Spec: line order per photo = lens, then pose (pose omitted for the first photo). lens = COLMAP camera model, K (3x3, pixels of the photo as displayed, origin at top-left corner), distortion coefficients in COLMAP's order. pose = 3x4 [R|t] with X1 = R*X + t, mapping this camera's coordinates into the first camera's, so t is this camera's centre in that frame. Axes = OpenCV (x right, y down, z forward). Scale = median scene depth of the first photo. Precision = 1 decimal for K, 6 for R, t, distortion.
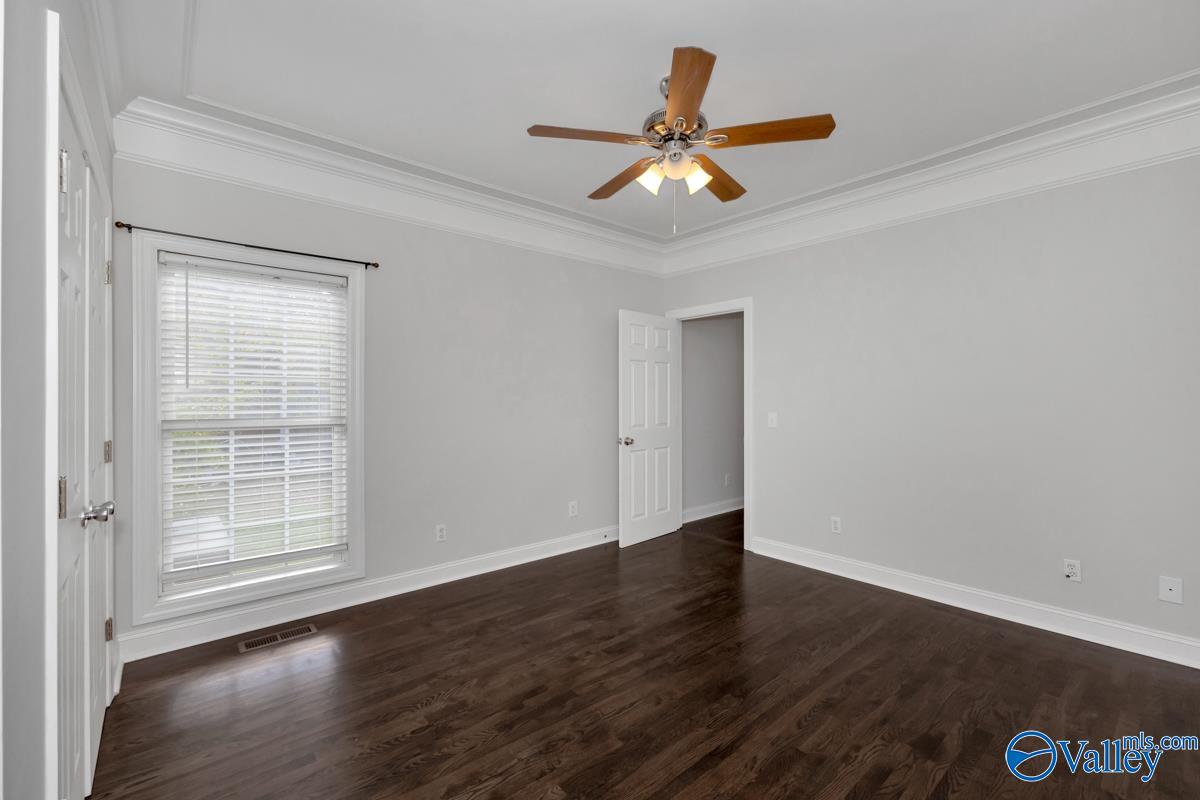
lens RADIAL K [[516.3, 0, 600.0], [0, 516.3, 400.0], [0, 0, 1]] dist [-0.000609, -0.000060]
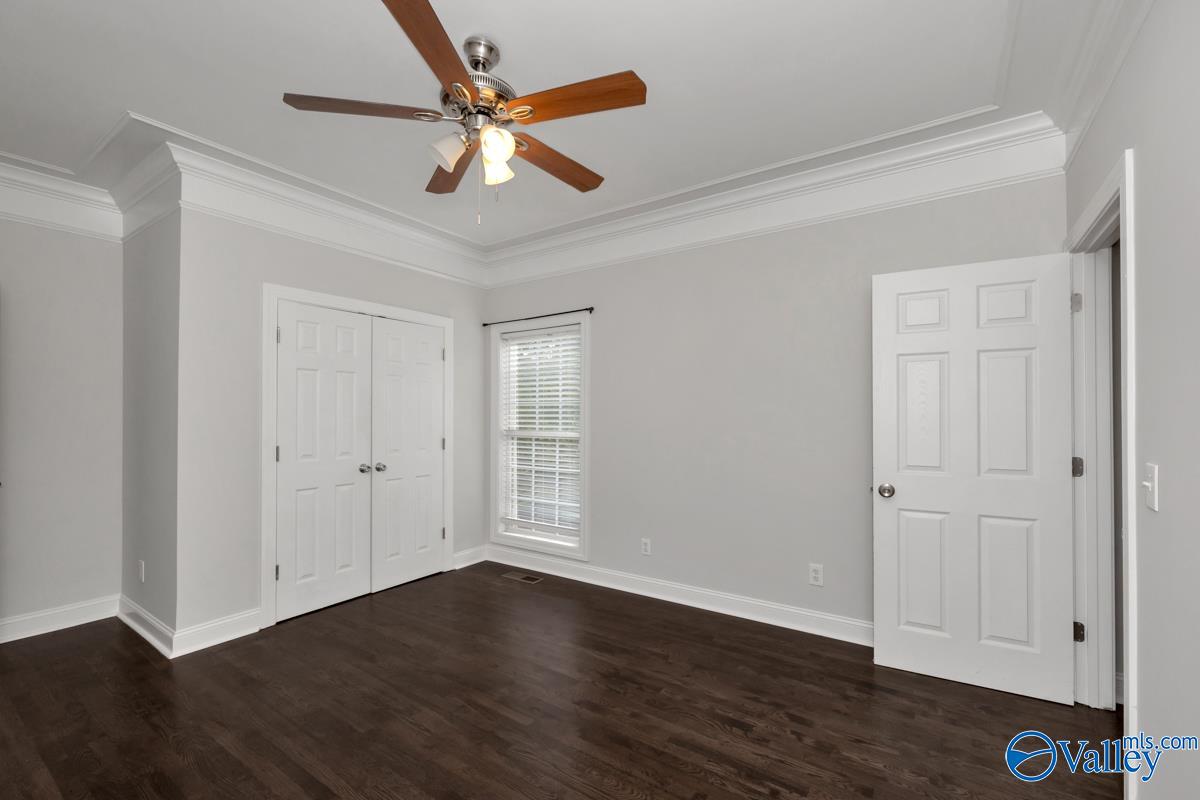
lens RADIAL K [[501.1, 0, 605.2], [0, 501.1, 420.0], [0, 0, 1]] dist [0.000457, 0.000074]
pose [[0.262525, 0.003955, -0.964917, 0.745896], [-0.008121, 0.999965, 0.001889, 0.000530], [0.964891, 0.007340, 0.262548, 0.756701]]
